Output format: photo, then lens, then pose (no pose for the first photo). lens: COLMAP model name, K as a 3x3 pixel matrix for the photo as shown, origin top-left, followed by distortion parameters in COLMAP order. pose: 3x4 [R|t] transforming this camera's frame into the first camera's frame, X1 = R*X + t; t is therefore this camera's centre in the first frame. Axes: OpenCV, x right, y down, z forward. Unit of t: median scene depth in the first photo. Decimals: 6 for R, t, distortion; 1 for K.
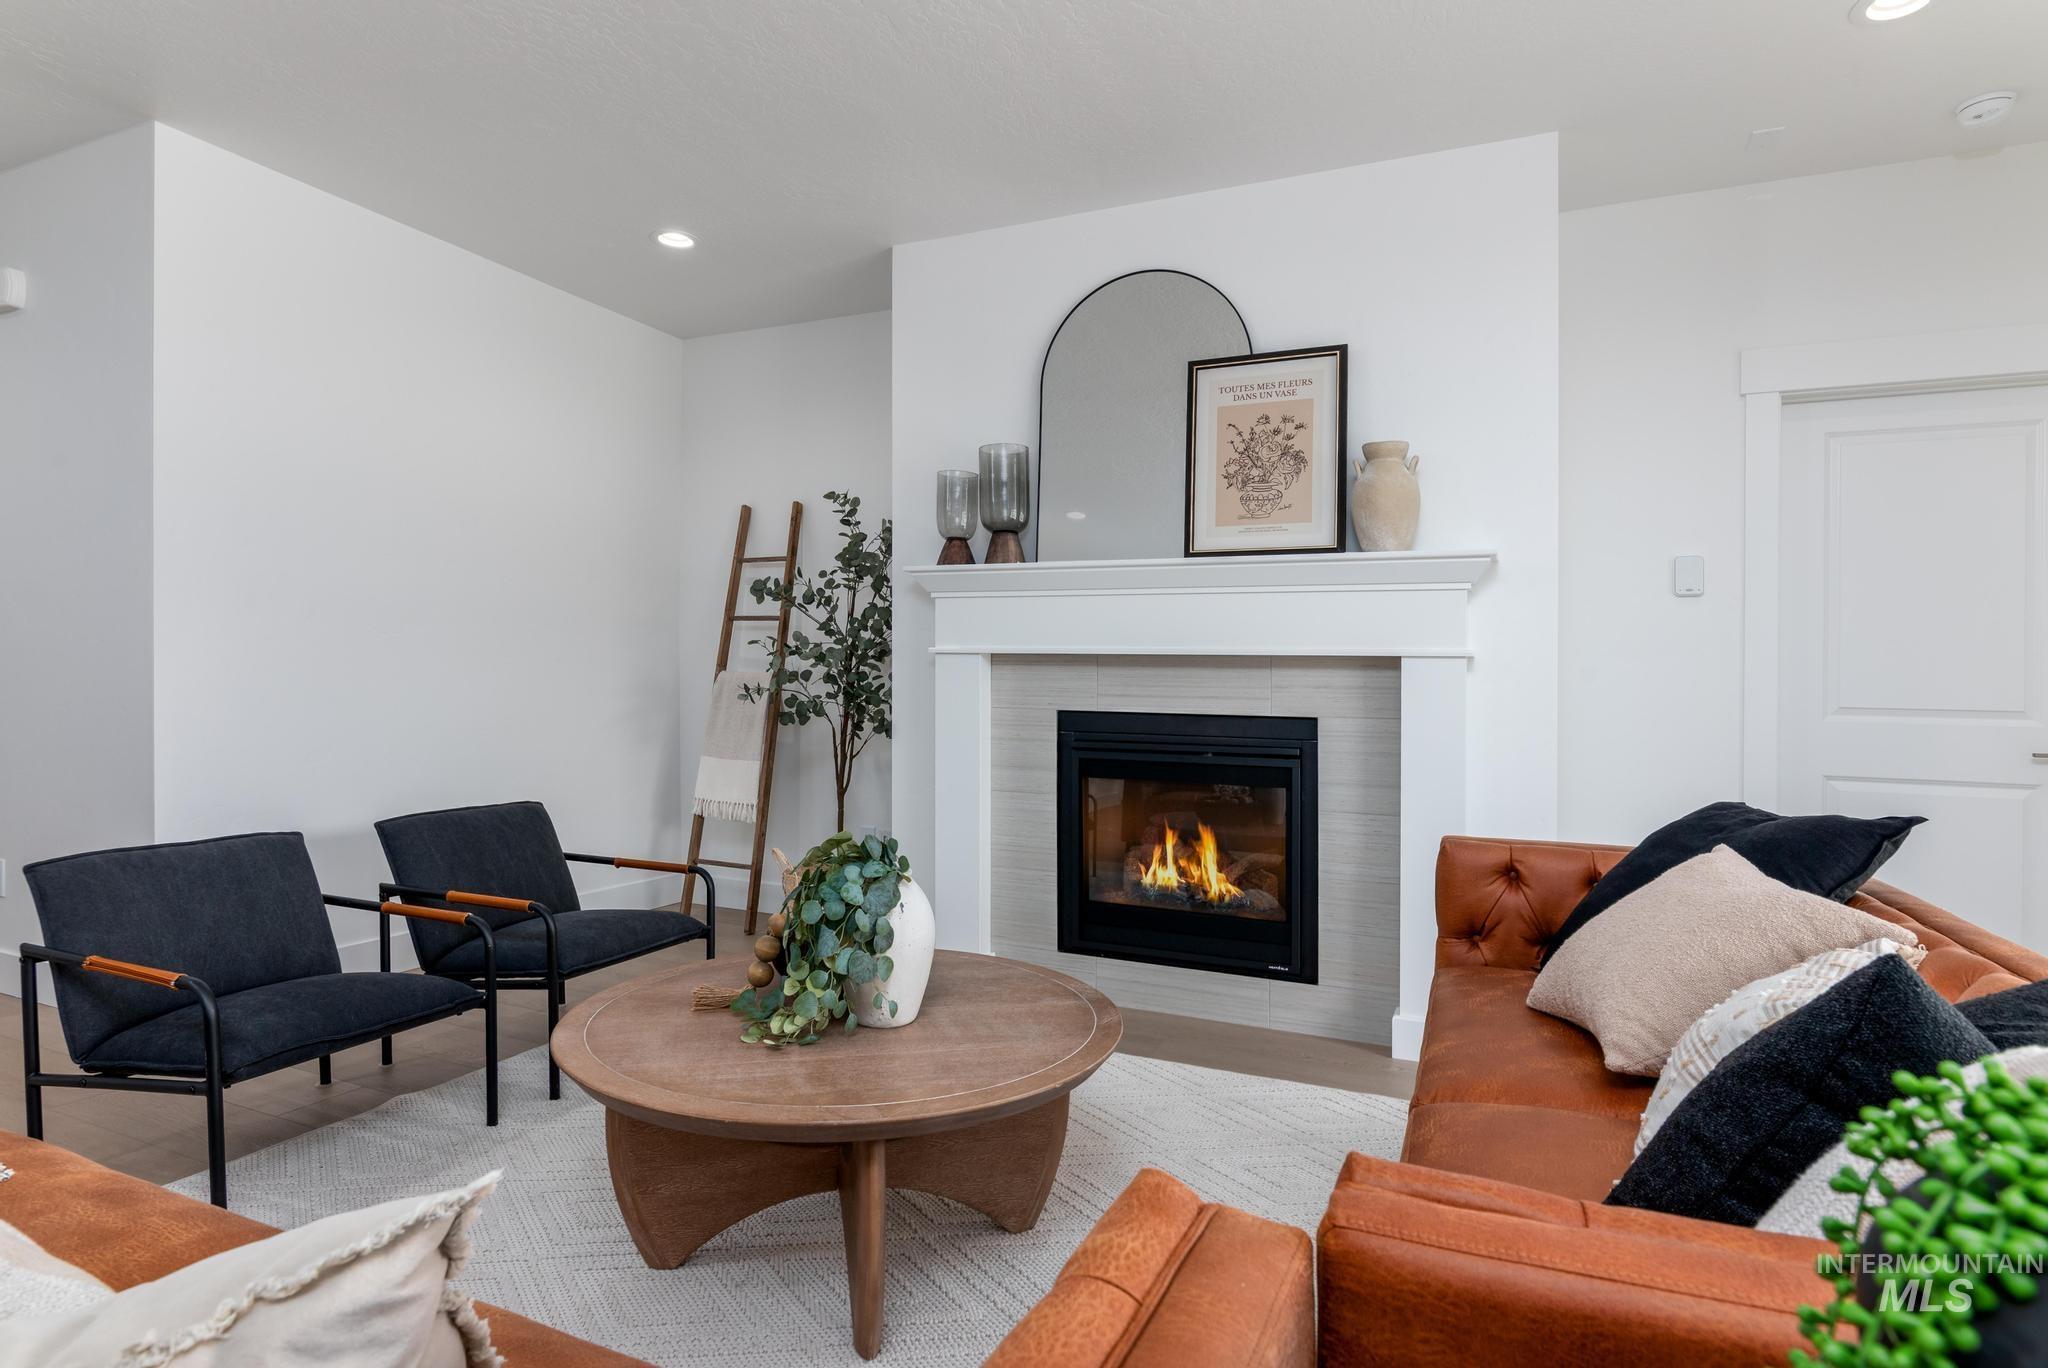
lens RADIAL K [[1111.6, 0, 1024.0], [0, 1111.6, 684.0], [0, 0, 1]] dist [-0.003216, -0.000594]
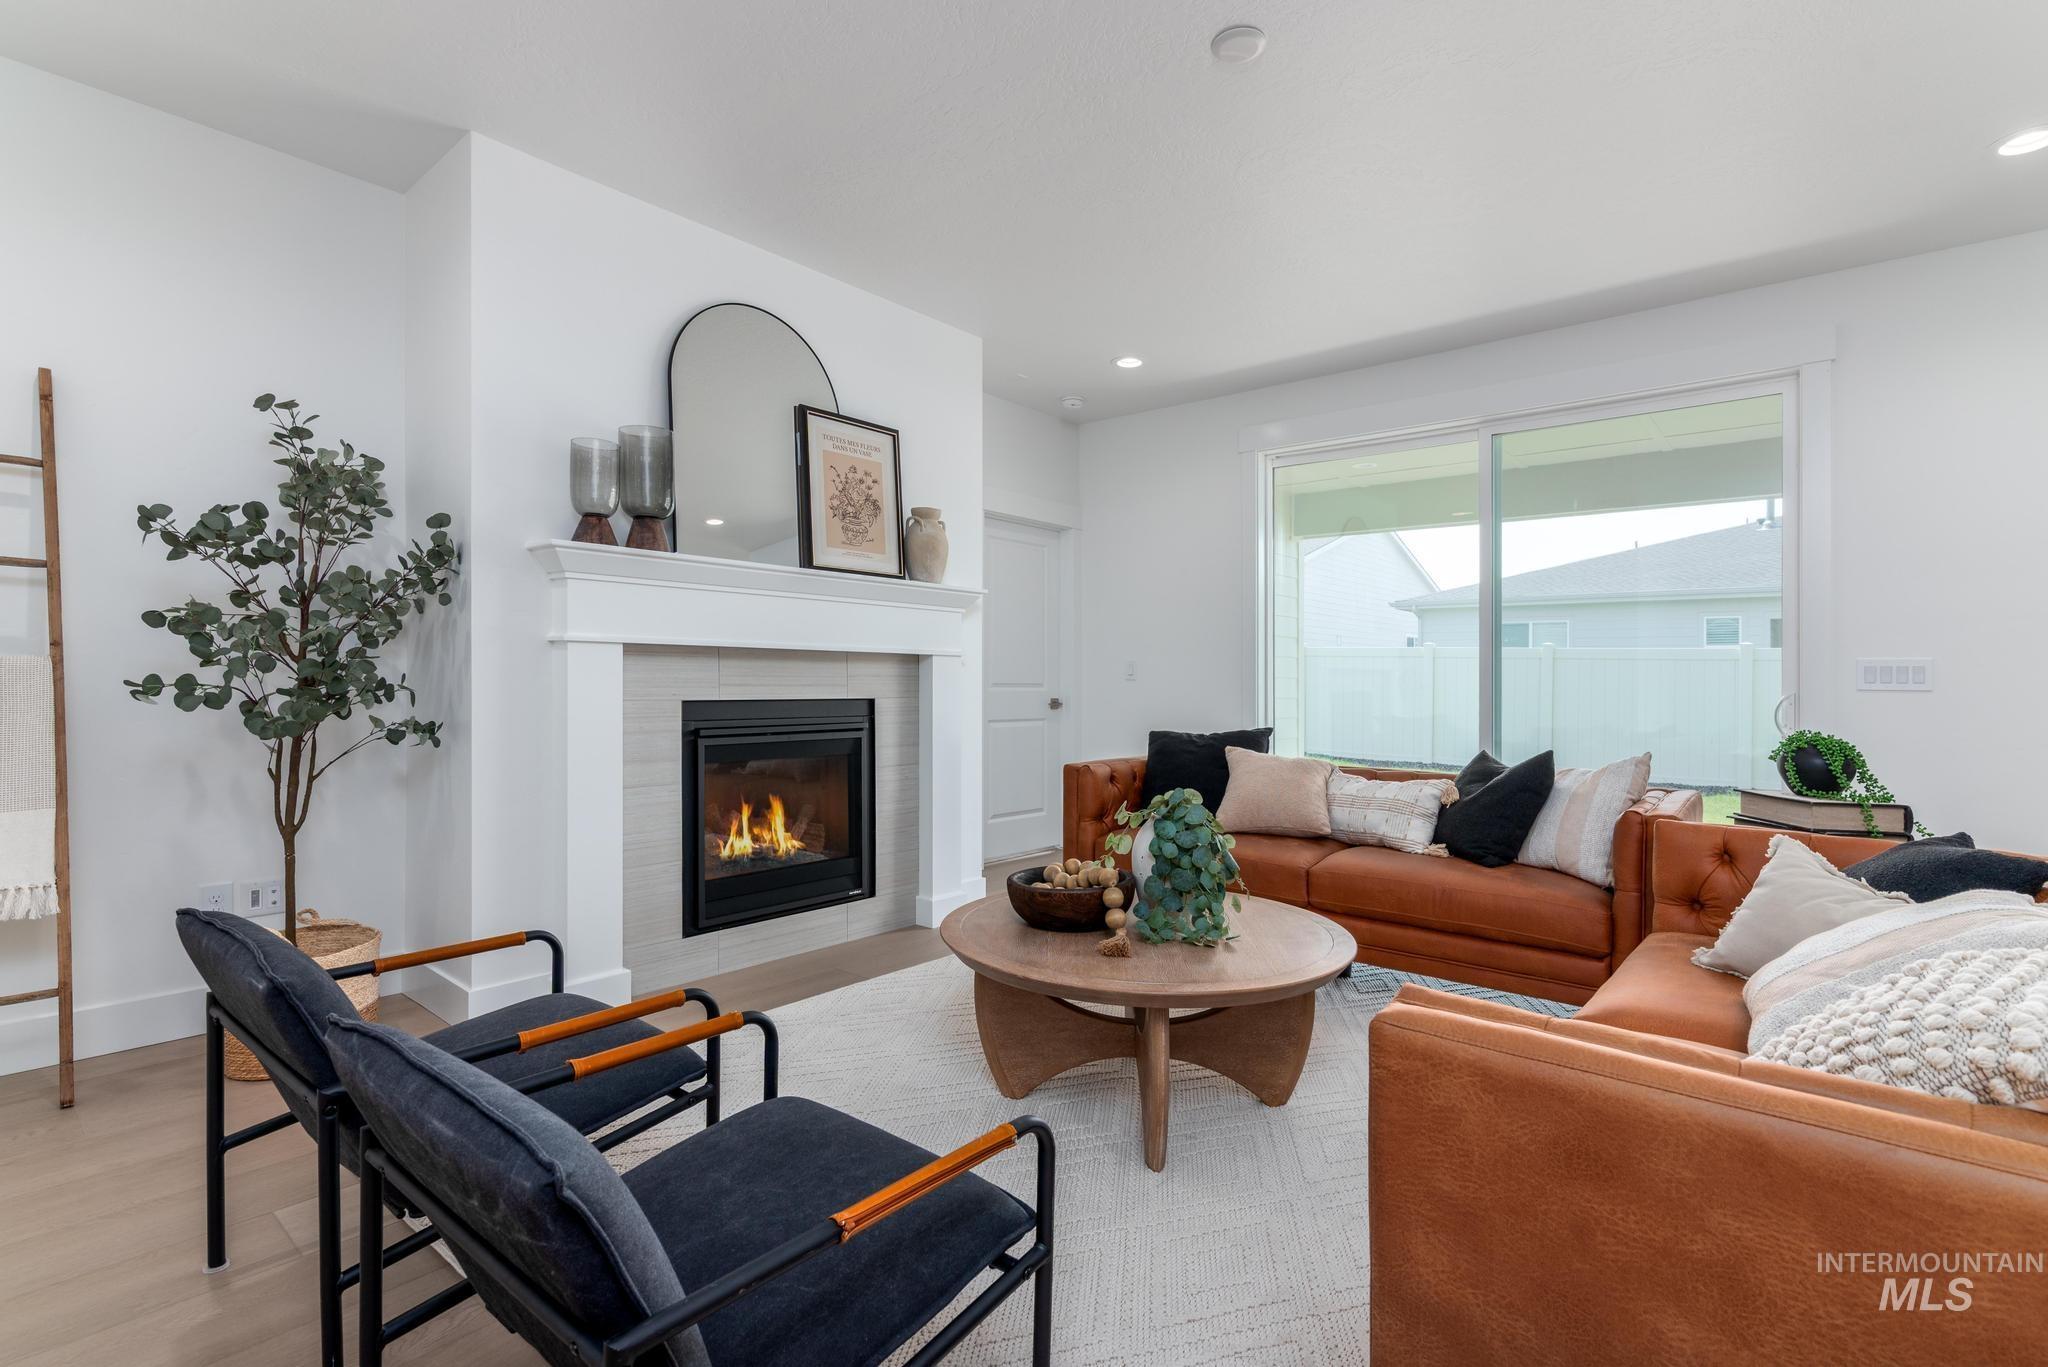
lens RADIAL K [[977.1, 0, 977.8], [0, 977.1, 677.7], [0, 0, 1]] dist [0.000749, 0.000023]
pose [[0.305059, -0.002467, 0.952330, -0.753545], [0.009063, 0.999959, -0.000312, 0.005190], [-0.952290, 0.008726, 0.305069, 0.475041]]
